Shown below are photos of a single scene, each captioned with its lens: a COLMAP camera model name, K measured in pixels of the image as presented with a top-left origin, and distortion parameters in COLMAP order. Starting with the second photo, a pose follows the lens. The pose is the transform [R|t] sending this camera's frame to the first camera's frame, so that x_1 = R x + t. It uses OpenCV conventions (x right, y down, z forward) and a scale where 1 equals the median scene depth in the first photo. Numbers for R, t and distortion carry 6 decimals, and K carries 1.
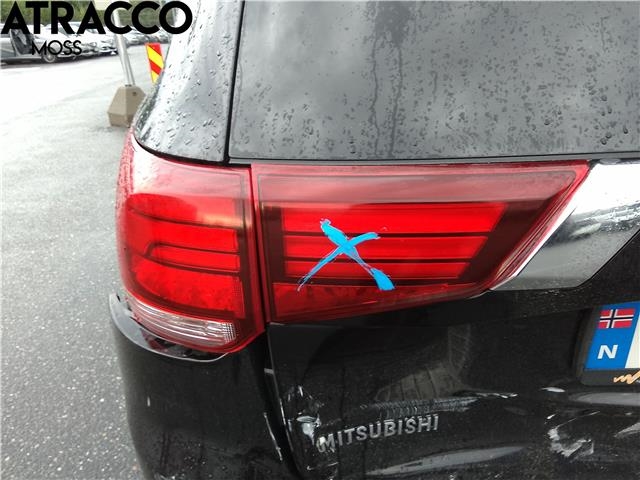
lens RADIAL K [[517.8, 0, 320.0], [0, 517.8, 240.0], [0, 0, 1]] dist [0.011226, -0.005262]
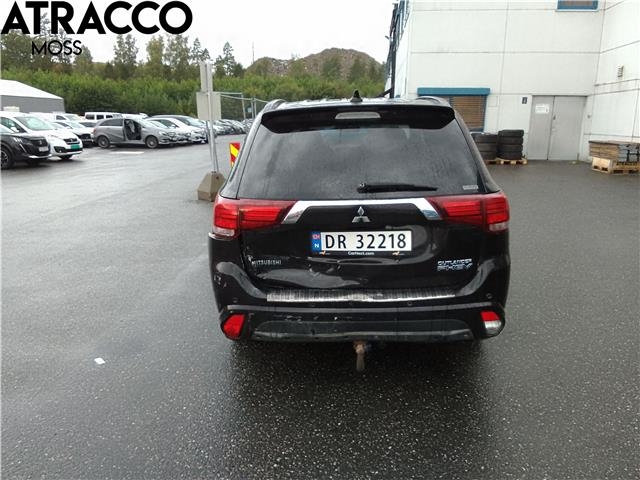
lens RADIAL K [[517.8, 0, 320.0], [0, 517.8, 240.0], [0, 0, 1]] dist [0.011226, -0.005262]
pose [[0.989847, 0.060313, -0.128703, 0.097683], [-0.080270, 0.984490, -0.155999, 0.072821], [0.117298, 0.164746, 0.979336, -0.284758]]
